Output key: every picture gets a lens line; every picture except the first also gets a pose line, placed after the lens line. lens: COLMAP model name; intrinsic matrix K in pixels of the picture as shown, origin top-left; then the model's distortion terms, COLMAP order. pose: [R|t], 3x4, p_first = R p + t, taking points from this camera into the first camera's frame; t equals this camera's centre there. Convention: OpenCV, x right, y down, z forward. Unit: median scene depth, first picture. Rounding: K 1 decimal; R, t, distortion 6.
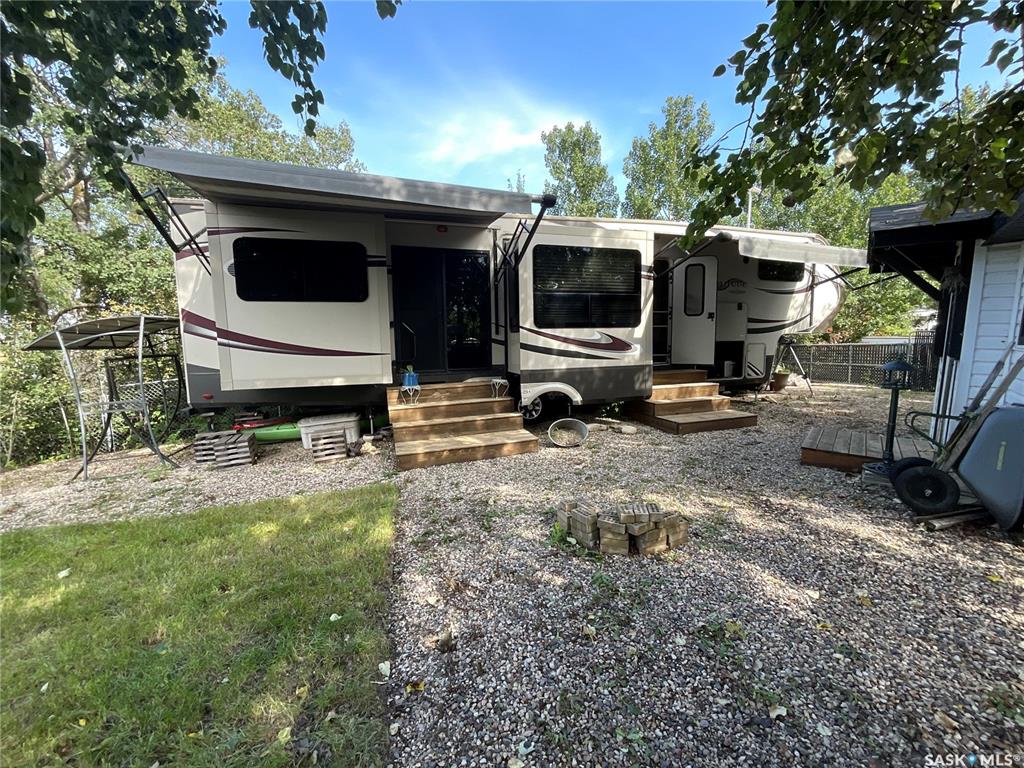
lens RADIAL K [[407.3, 0, 512.0], [0, 407.3, 384.0], [0, 0, 1]] dist [-0.019045, 0.000001]
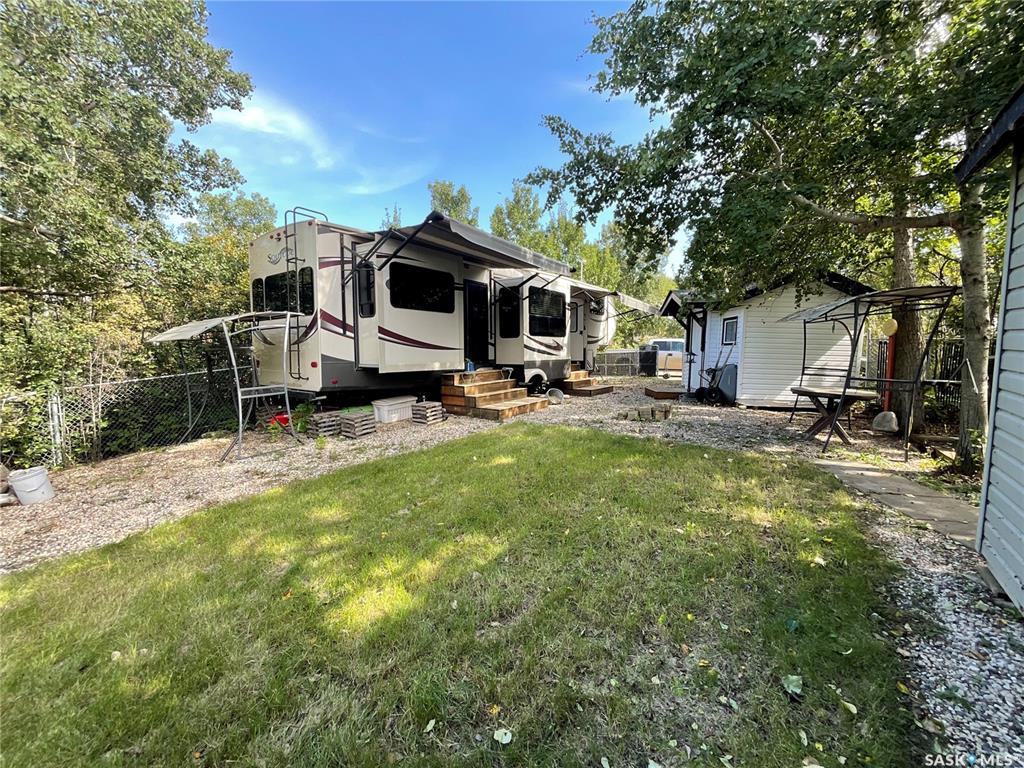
lens RADIAL K [[407.3, 0, 512.0], [0, 407.3, 384.0], [0, 0, 1]] dist [-0.019045, 0.000001]
pose [[0.810965, -0.033055, 0.584160, -0.949959], [0.055617, 0.998237, -0.020725, 0.086871], [-0.582445, 0.049297, 0.811374, -0.282680]]
